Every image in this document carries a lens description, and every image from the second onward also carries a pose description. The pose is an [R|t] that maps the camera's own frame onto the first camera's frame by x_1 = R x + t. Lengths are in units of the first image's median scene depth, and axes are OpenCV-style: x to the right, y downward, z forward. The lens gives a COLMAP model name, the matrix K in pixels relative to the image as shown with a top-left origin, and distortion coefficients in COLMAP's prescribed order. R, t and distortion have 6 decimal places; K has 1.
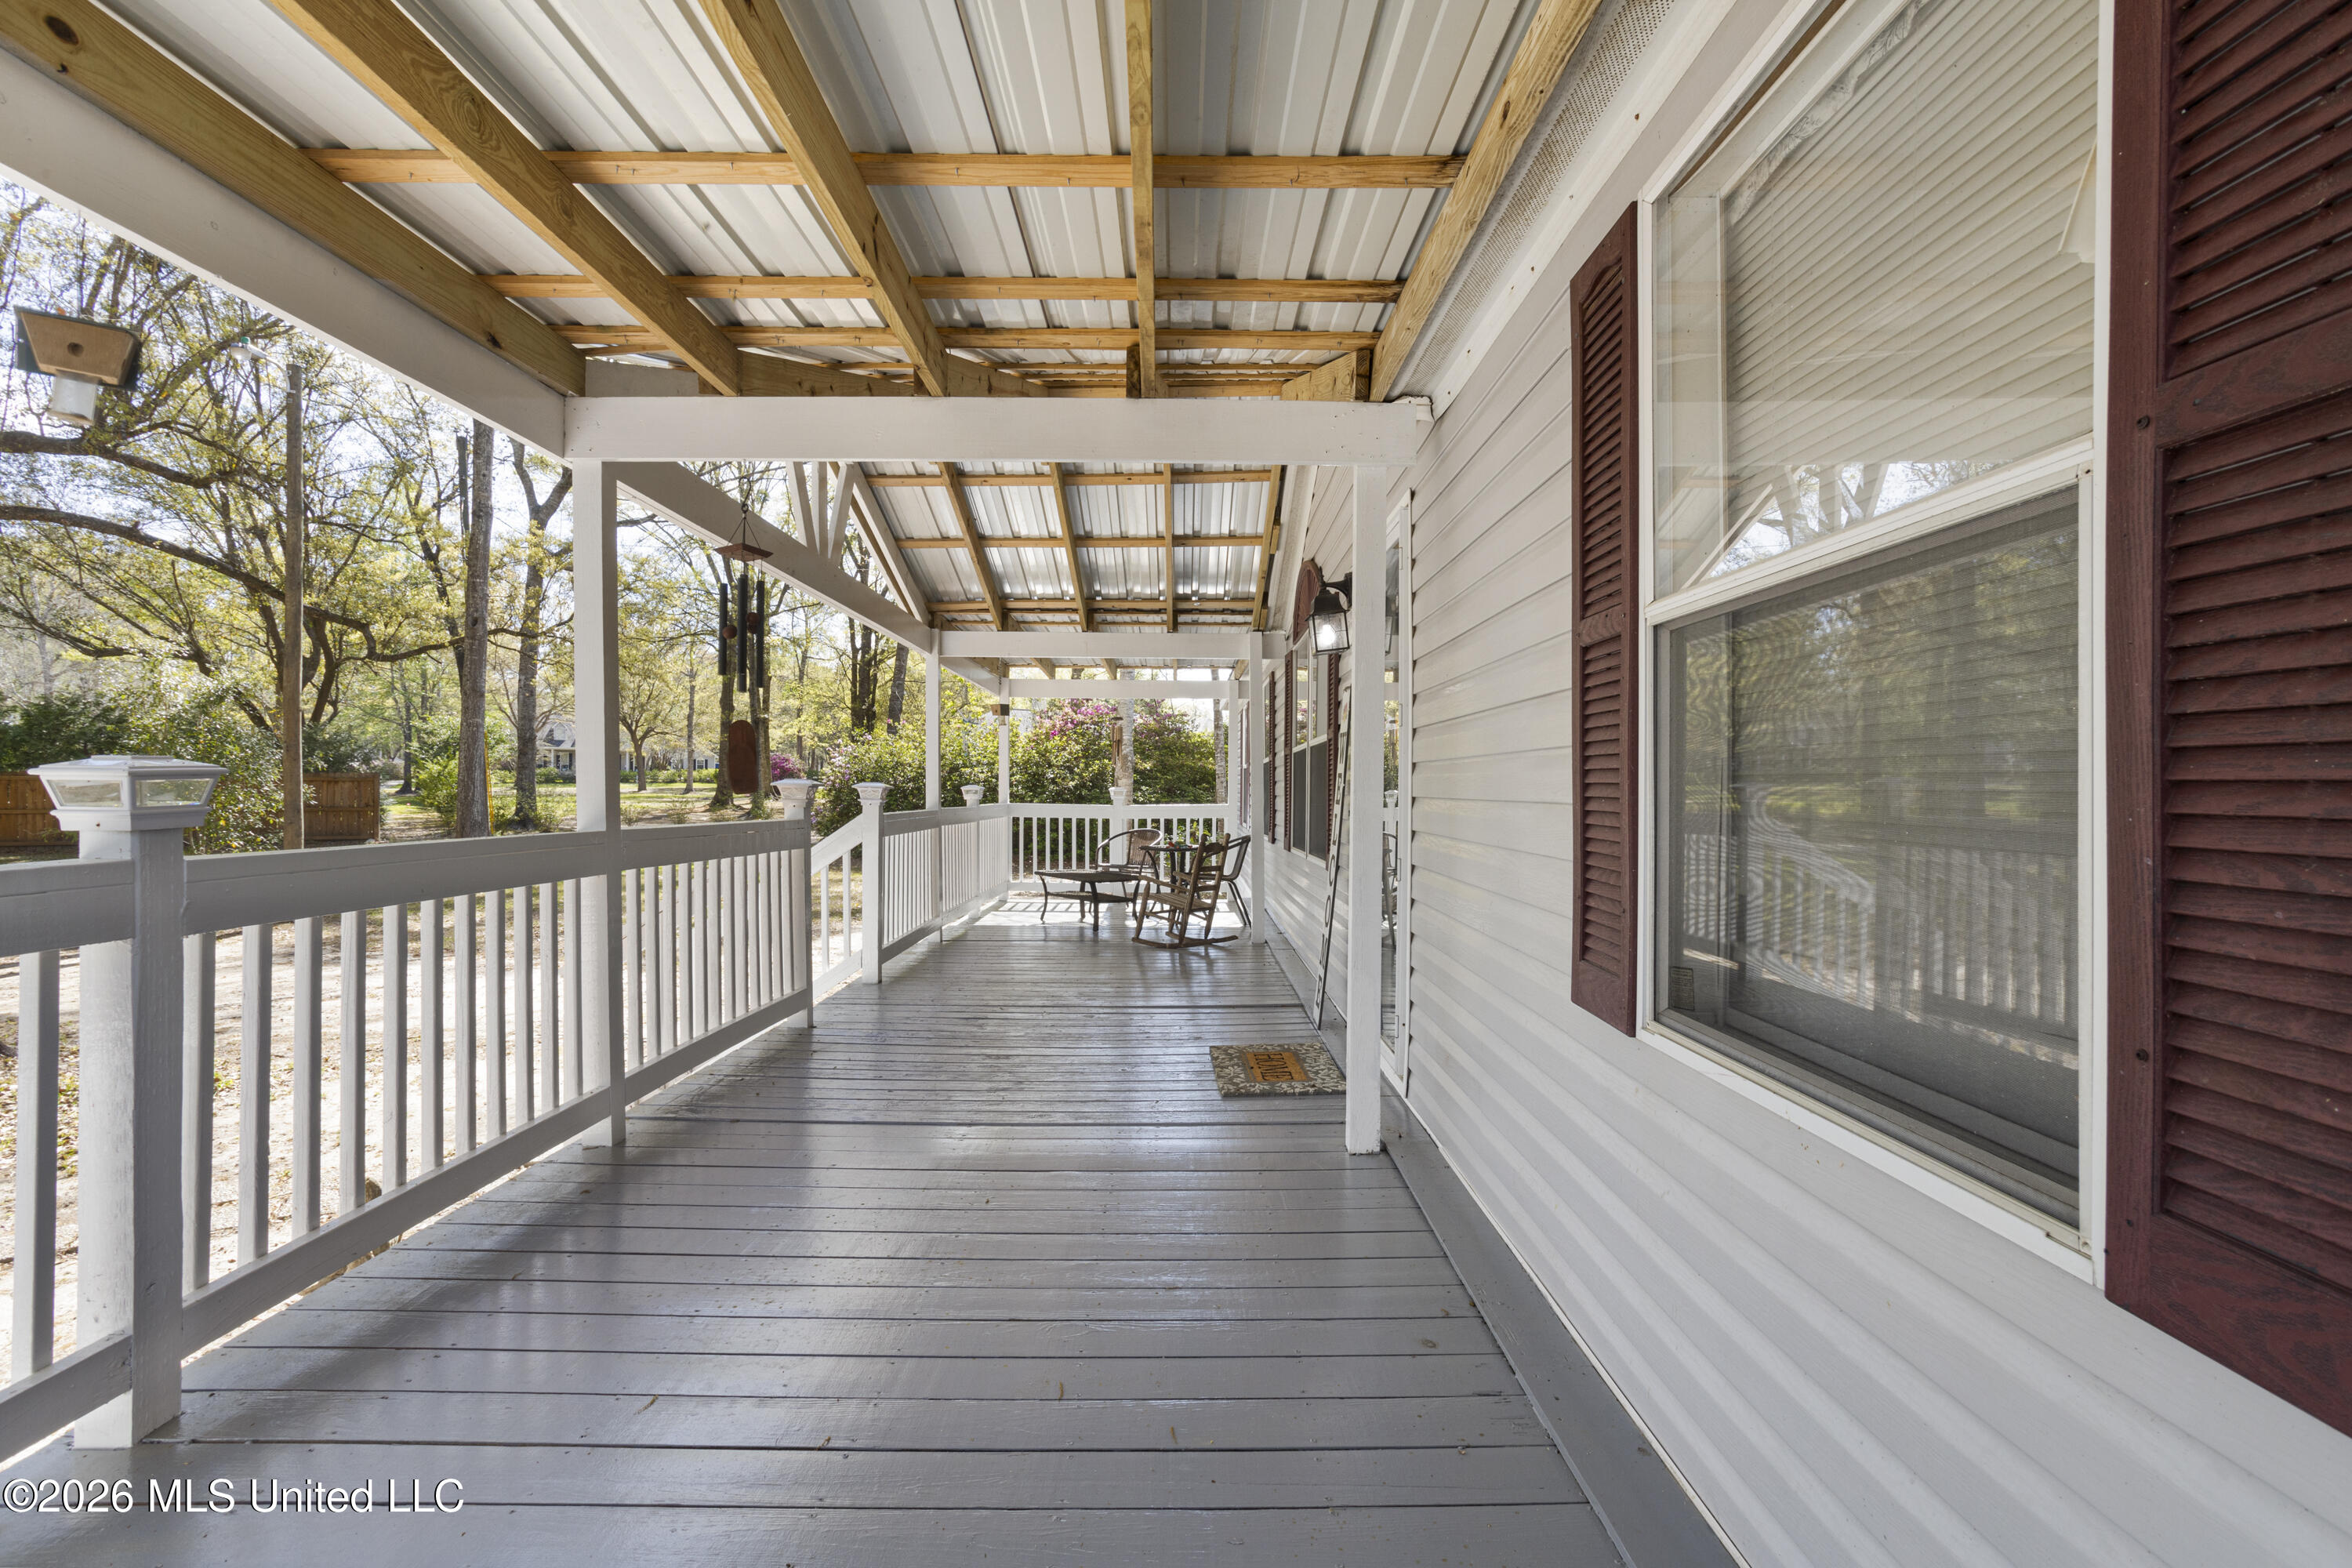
lens RADIAL K [[1119.3, 0, 1166.8], [0, 1119.3, 775.1], [0, 0, 1]] dist [-0.049157, 0.029112]
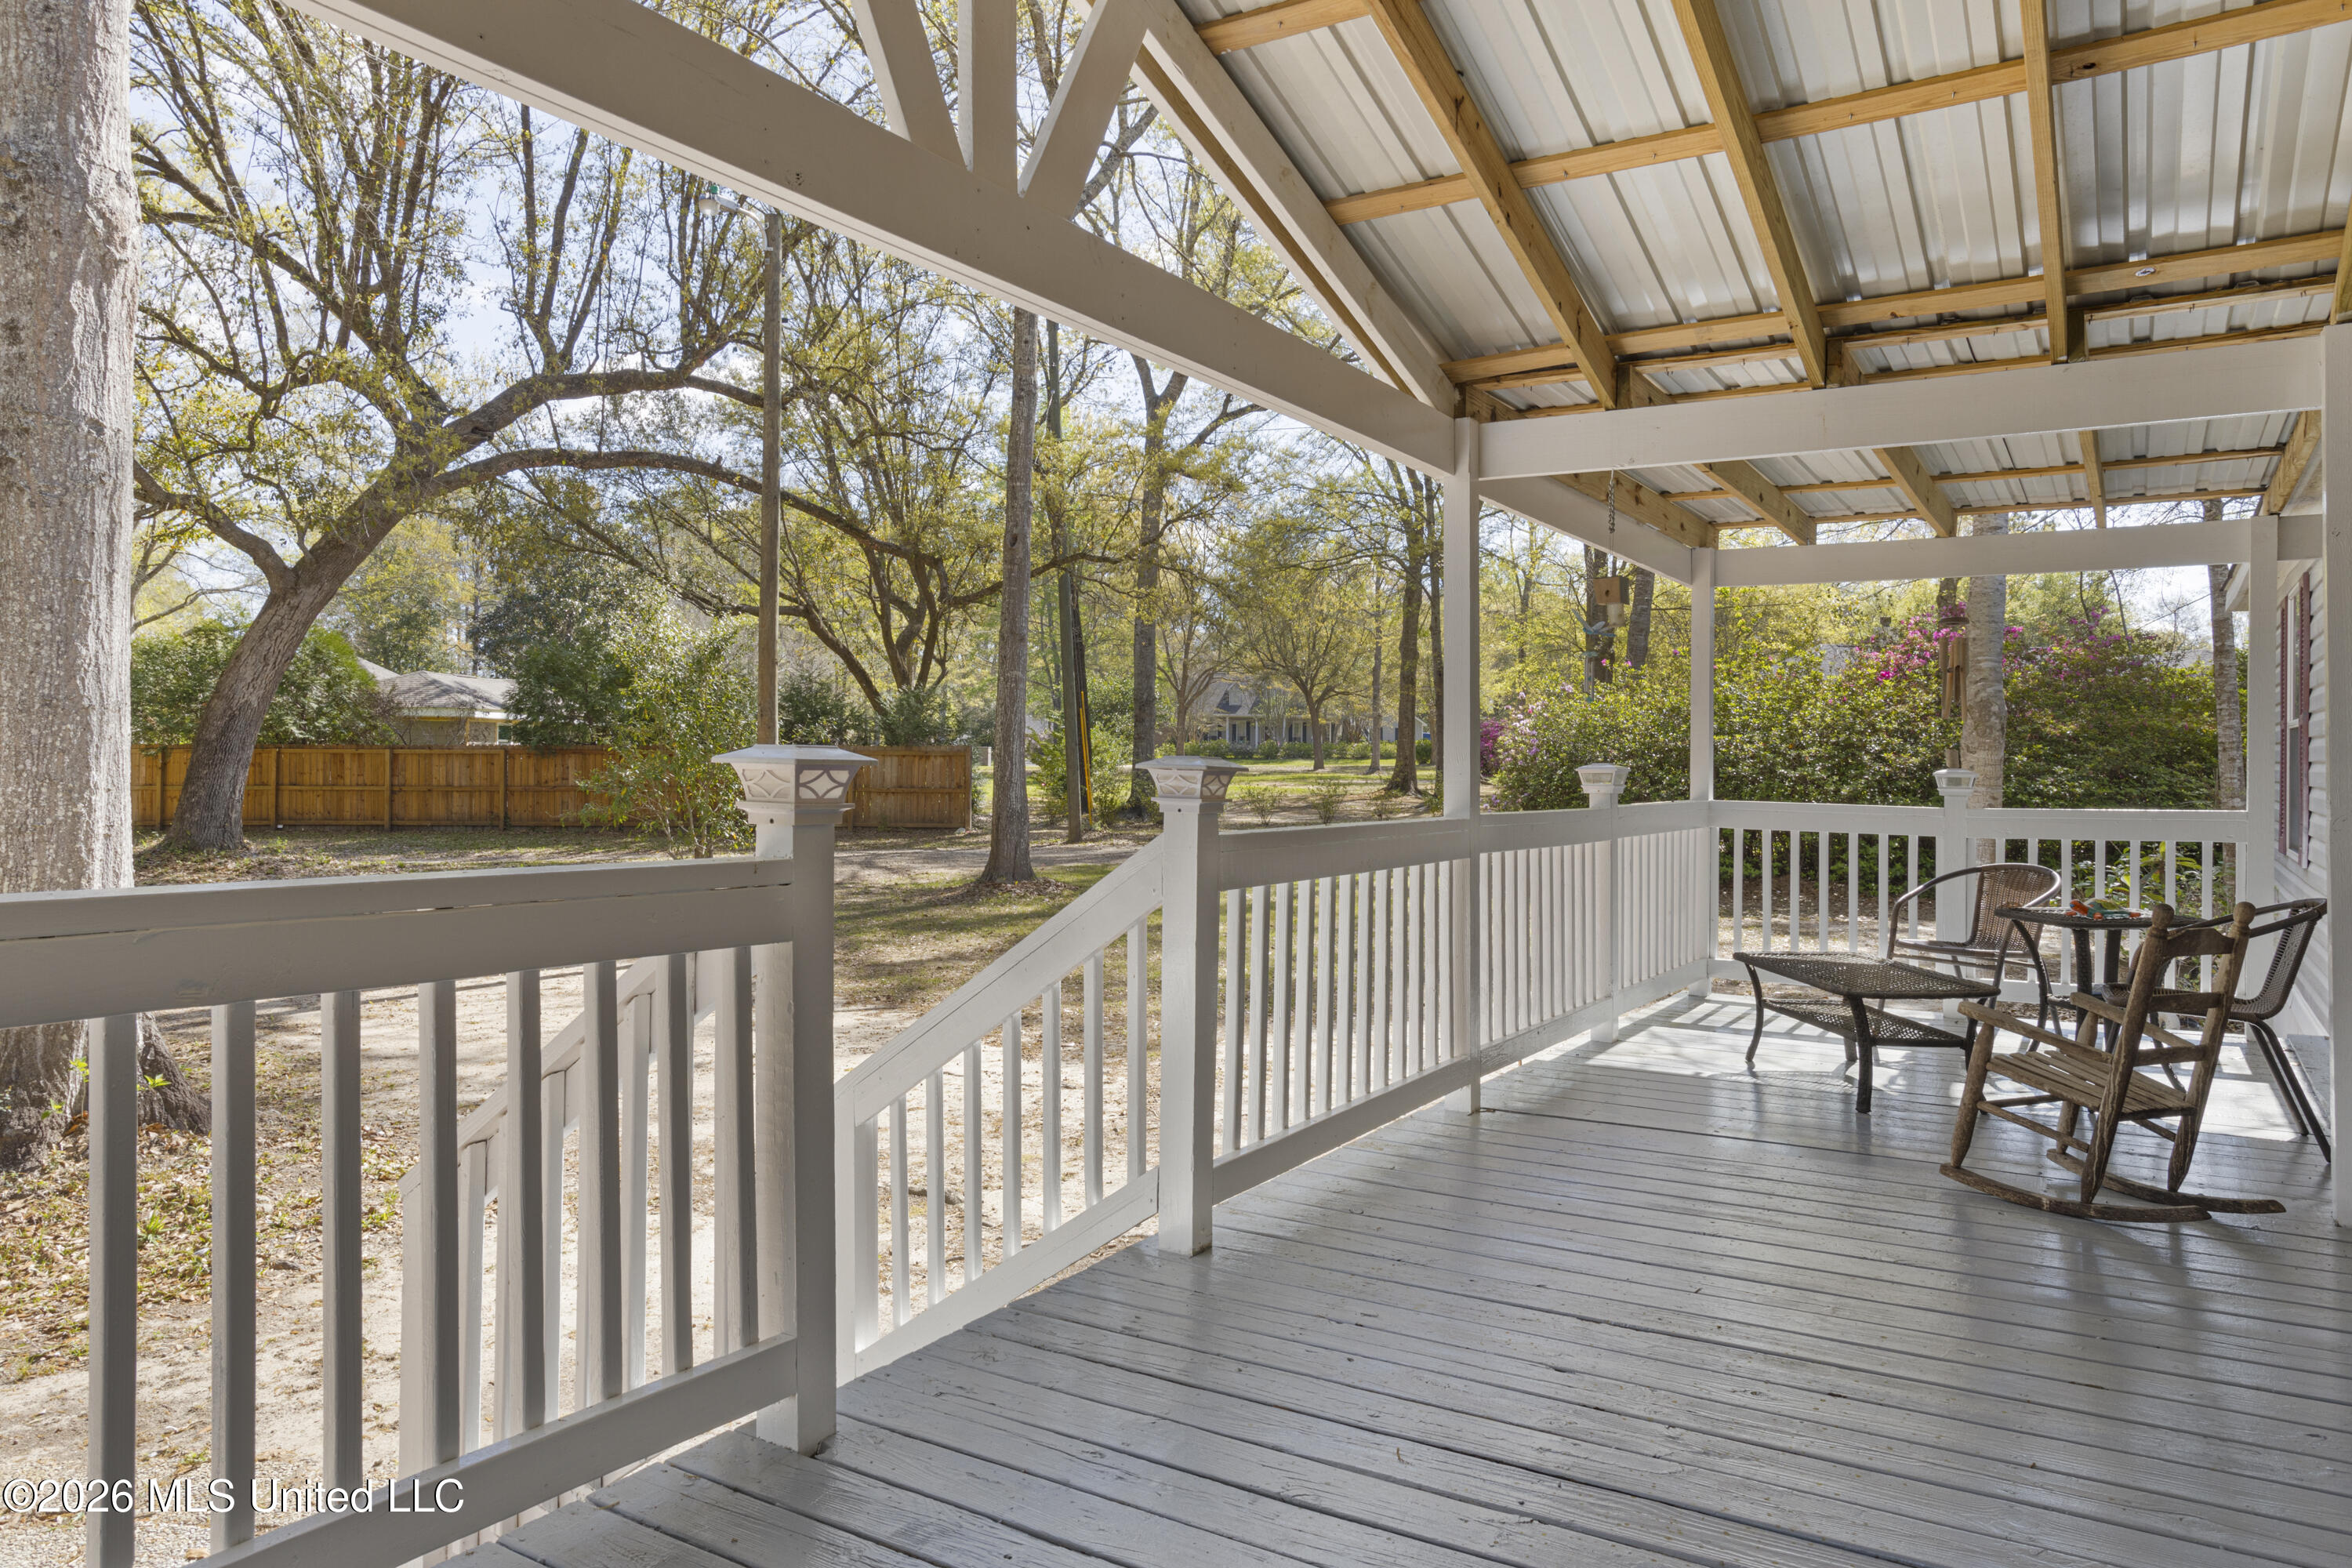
lens RADIAL K [[1541.3, 0, 1172.9], [0, 1541.3, 747.7], [0, 0, 1]] dist [-0.001168, 0.004461]
pose [[0.850478, -0.001125, -0.526010, 0.019442], [0.000788, 0.999999, -0.000865, 0.002729], [0.526011, 0.000321, 0.850478, 0.358674]]
